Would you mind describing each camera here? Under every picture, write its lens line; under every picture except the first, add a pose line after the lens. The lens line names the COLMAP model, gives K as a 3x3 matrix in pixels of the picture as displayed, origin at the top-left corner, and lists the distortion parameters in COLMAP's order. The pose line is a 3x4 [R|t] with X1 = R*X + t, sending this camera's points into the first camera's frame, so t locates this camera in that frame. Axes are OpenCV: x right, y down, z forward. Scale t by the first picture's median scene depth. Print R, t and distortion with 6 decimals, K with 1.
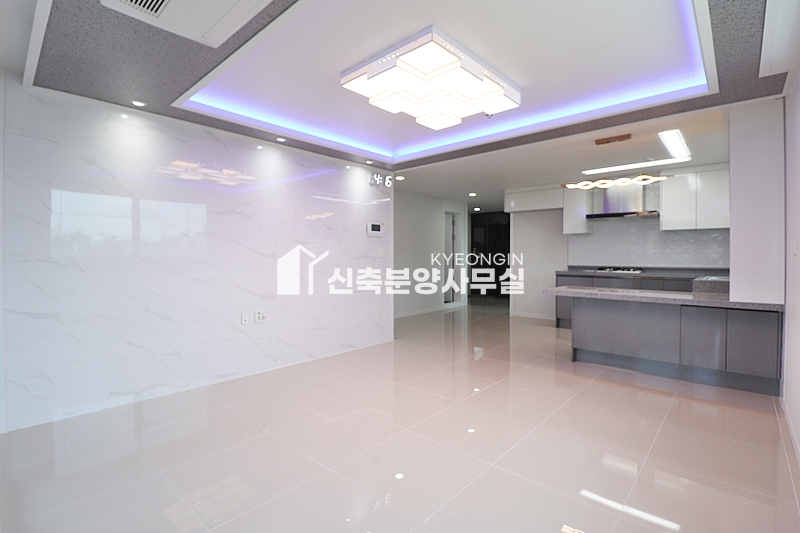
lens RADIAL K [[369.0, 0, 397.8], [0, 369.0, 263.3], [0, 0, 1]] dist [-0.005360, -0.008495]
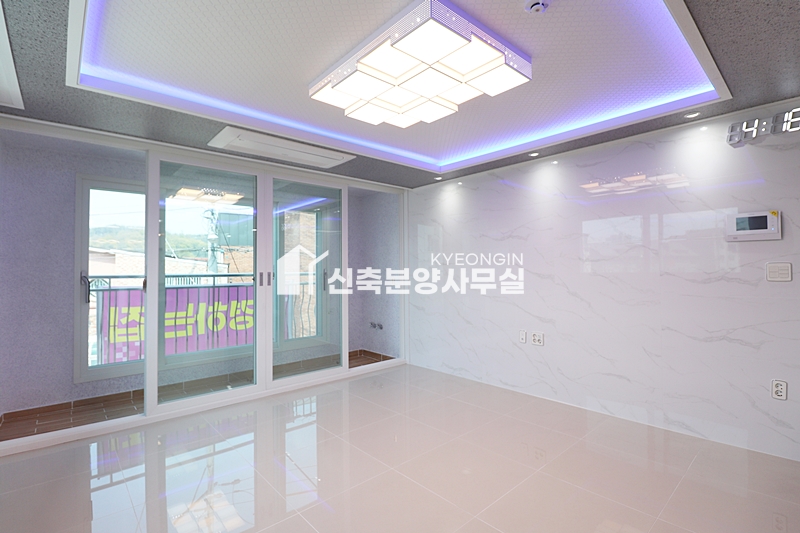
lens RADIAL K [[369.0, 0, 400.8], [0, 369.0, 264.7], [0, 0, 1]] dist [-0.005360, -0.008495]
pose [[-0.075303, -0.019103, -0.996978, 0.395282], [-0.012834, 0.999752, -0.018187, -0.018409], [0.997078, 0.011425, -0.075530, 0.446194]]
